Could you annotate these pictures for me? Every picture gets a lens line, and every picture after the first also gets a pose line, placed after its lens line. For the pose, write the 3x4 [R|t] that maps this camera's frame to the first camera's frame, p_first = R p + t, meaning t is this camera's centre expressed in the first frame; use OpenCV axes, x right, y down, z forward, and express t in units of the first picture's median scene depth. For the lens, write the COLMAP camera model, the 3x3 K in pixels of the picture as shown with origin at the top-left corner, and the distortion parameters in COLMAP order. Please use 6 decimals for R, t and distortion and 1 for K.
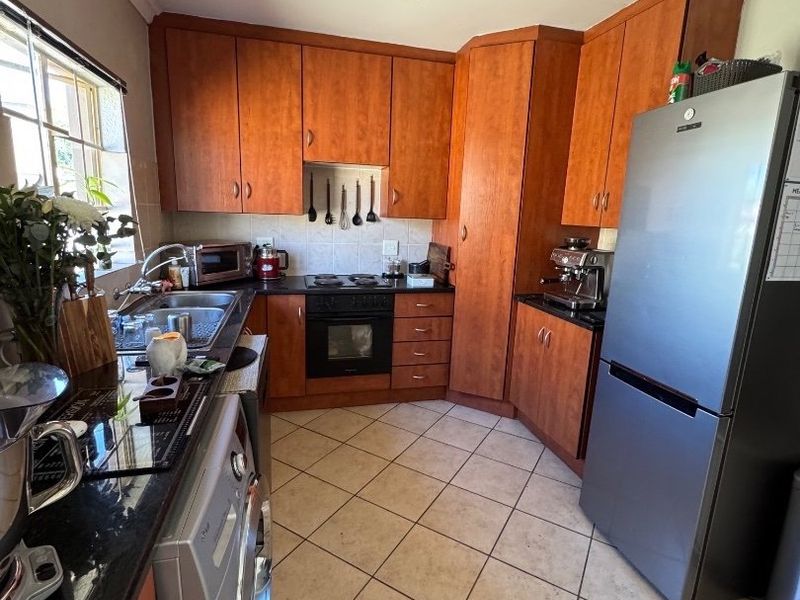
lens RADIAL K [[429.2, 0, 399.3], [0, 429.2, 299.7], [0, 0, 1]] dist [-0.003602, -0.001251]
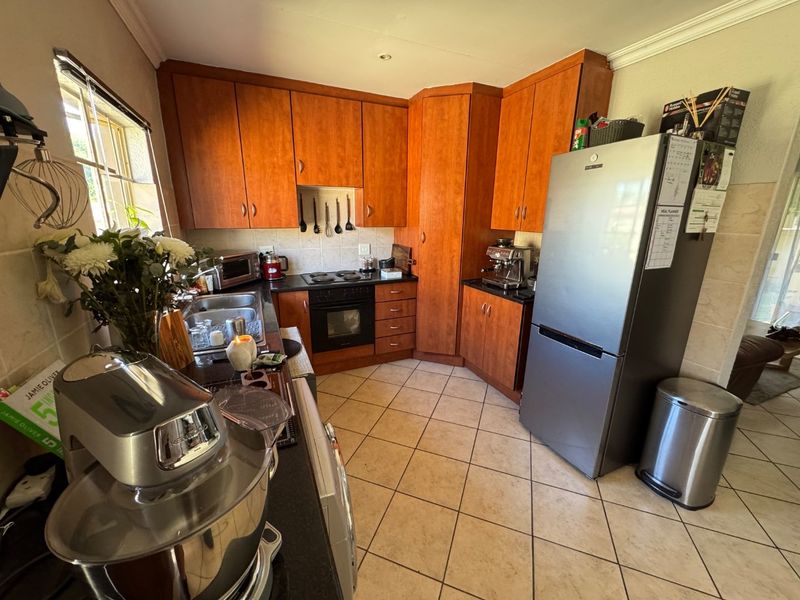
lens RADIAL K [[321.8, 0, 402.3], [0, 321.8, 301.4], [0, 0, 1]] dist [-0.002701, -0.000849]
pose [[0.984236, -0.071841, 0.161613, -0.106838], [0.061284, 0.995705, 0.069391, -0.031473], [-0.165904, -0.058393, 0.984412, -0.008709]]
